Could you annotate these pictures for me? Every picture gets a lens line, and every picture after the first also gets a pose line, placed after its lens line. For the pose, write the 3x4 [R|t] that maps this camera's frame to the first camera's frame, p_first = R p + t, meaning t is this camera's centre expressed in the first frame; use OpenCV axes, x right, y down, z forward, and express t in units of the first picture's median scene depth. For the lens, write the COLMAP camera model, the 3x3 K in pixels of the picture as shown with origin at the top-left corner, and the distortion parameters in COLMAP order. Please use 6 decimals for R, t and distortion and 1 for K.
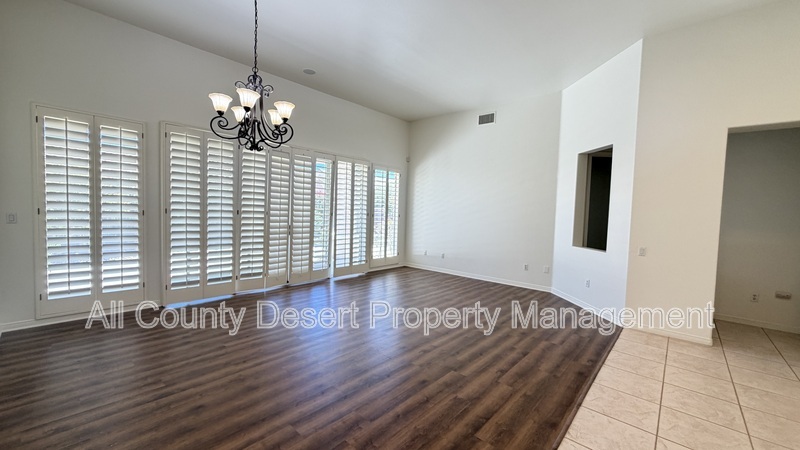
lens RADIAL K [[318.9, 0, 401.9], [0, 318.9, 219.9], [0, 0, 1]] dist [0.000994, -0.000213]
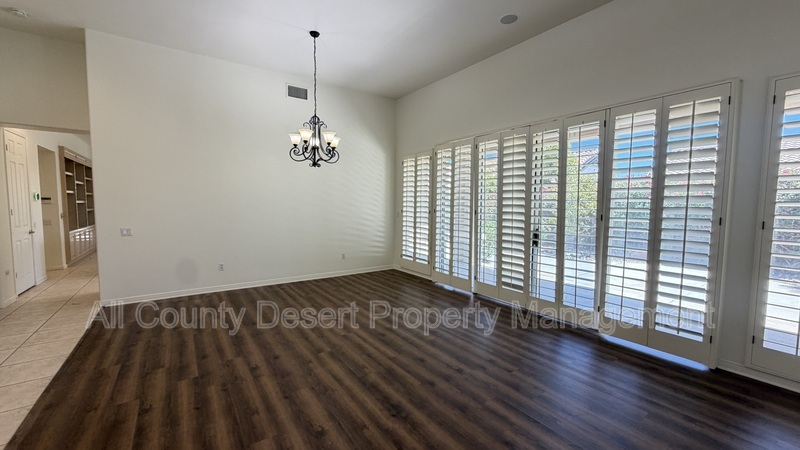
lens RADIAL K [[318.9, 0, 396.8], [0, 318.9, 224.2], [0, 0, 1]] dist [0.000994, -0.000213]
pose [[-0.241490, 0.027070, -0.970026, 0.794520], [-0.043461, 0.998306, 0.038679, -0.023329], [0.969430, 0.051499, -0.239904, 1.543070]]
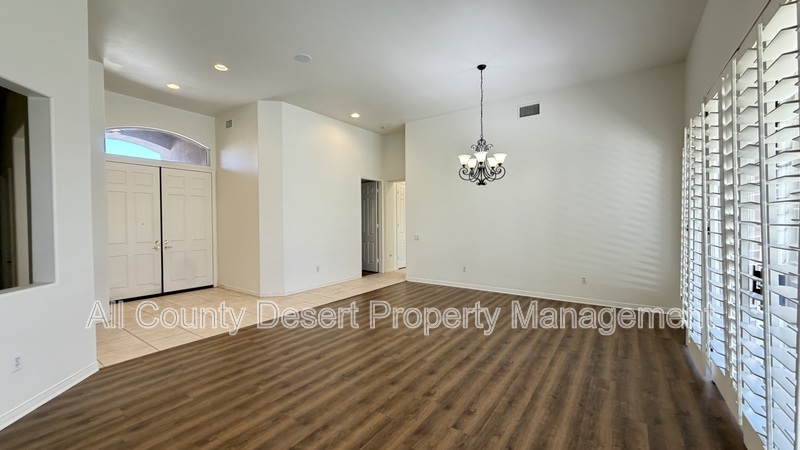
lens RADIAL K [[318.9, 0, 403.8], [0, 318.9, 230.9], [0, 0, 1]] dist [0.000994, -0.000213]
pose [[-0.993781, -0.021126, -0.109325, 0.095262], [-0.027929, 0.997743, 0.061067, -0.066438], [0.107788, 0.063740, -0.992128, 2.289824]]
